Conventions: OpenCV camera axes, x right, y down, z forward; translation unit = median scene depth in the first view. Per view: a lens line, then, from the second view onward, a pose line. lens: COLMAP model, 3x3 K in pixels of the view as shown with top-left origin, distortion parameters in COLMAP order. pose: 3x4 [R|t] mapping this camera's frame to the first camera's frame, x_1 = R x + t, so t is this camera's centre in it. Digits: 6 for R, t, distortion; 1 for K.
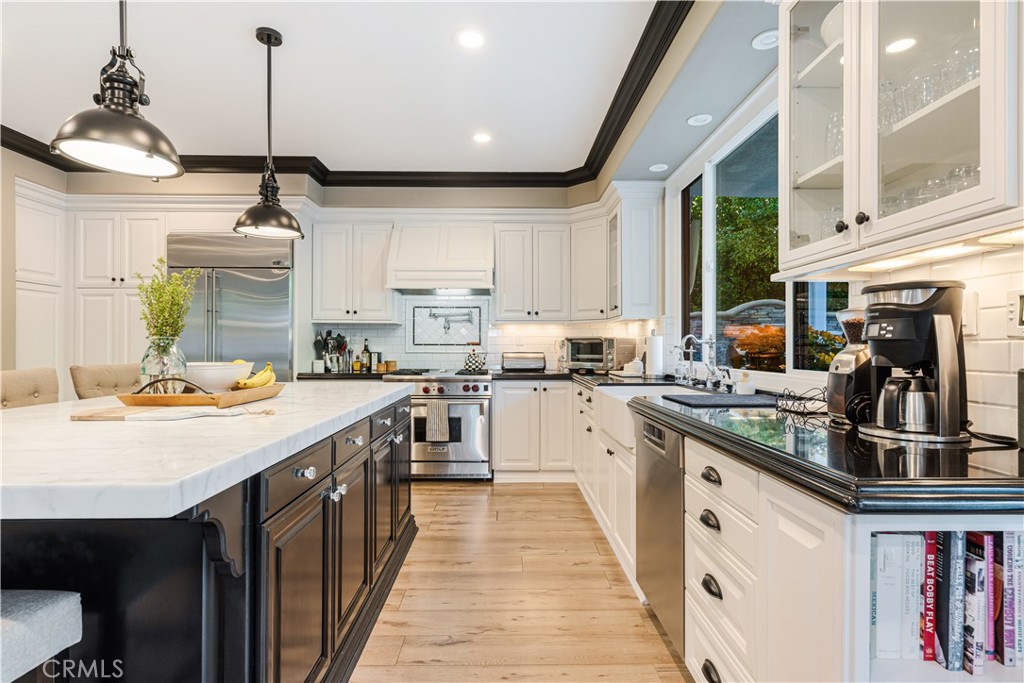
lens RADIAL K [[515.4, 0, 512.0], [0, 515.4, 341.5], [0, 0, 1]] dist [0.000179, -0.000139]
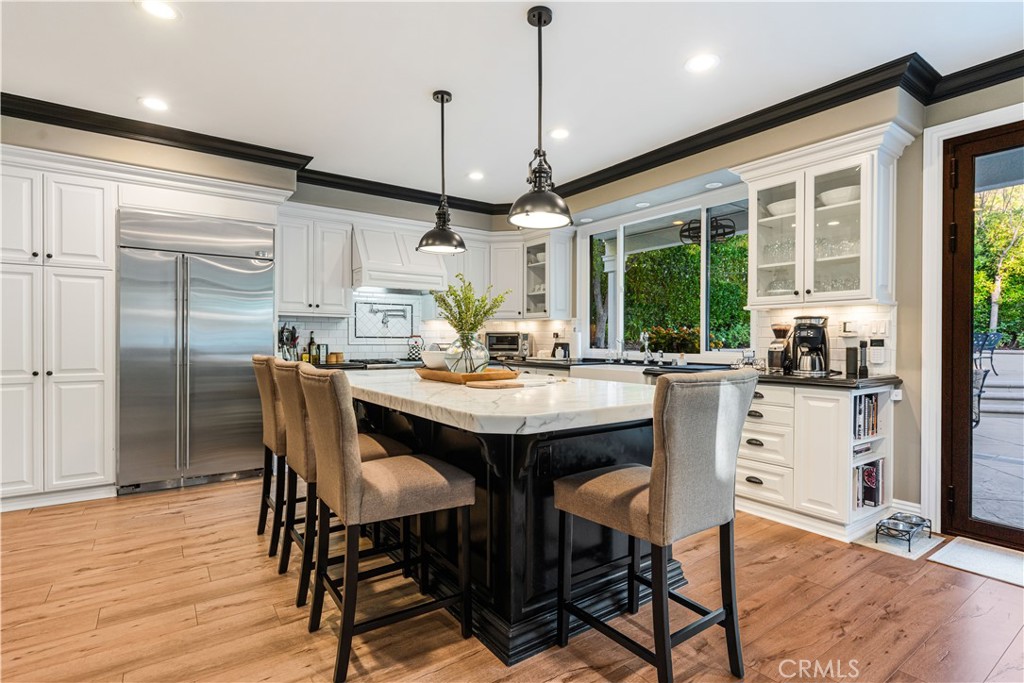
lens RADIAL K [[515.4, 0, 512.0], [0, 515.4, 341.5], [0, 0, 1]] dist [0.000179, -0.000139]
pose [[0.819769, -0.000217, 0.572694, -0.616717], [-0.007918, 0.999900, 0.011713, 0.000004], [-0.572639, -0.014136, 0.819686, -0.091552]]
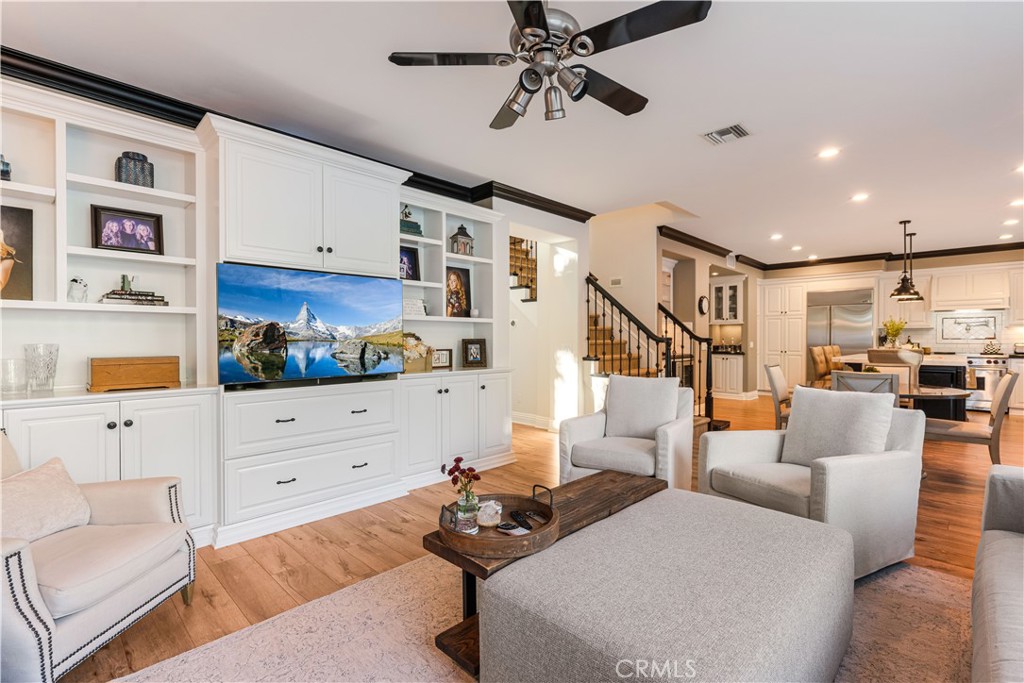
lens RADIAL K [[449.7, 0, 536.6], [0, 449.7, 341.8], [0, 0, 1]] dist [-0.001455, -0.000291]
pose [[0.736115, 0.001187, -0.676855, -0.194588], [0.005821, 0.999950, 0.008084, -0.005712], [0.676831, -0.009890, 0.736072, -1.318907]]
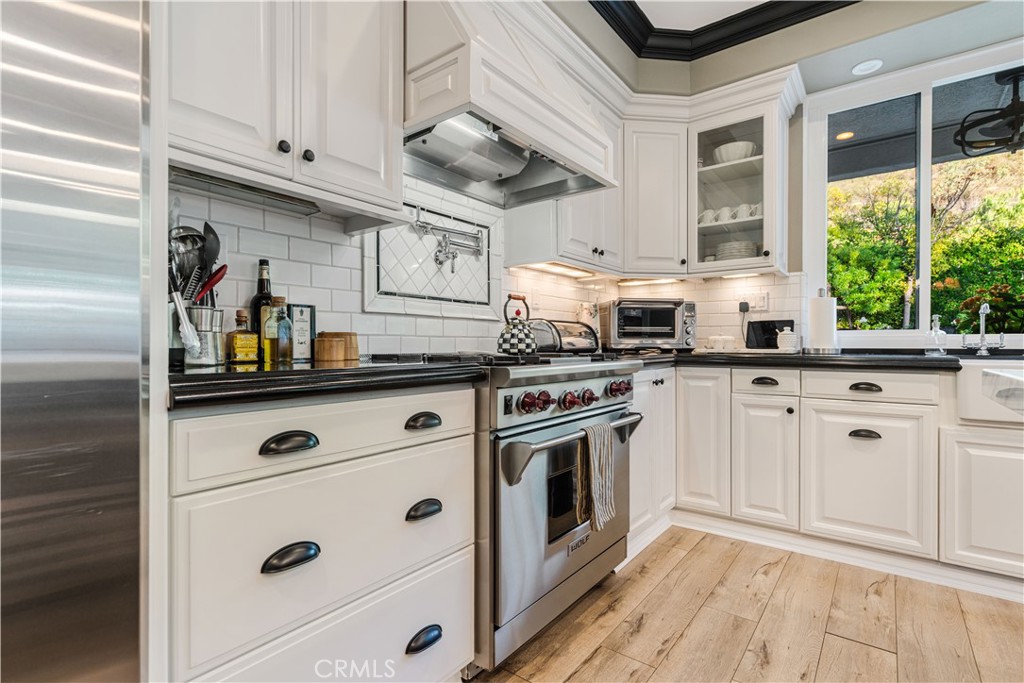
lens RADIAL K [[495.7, 0, 512.0], [0, 495.7, 341.5], [0, 0, 1]] dist [-0.000645, -0.000259]
pose [[0.609184, 0.005897, 0.793007, -0.482060], [-0.006611, 0.999975, -0.002357, 0.049358], [-0.793001, -0.003807, 0.609208, 0.787868]]
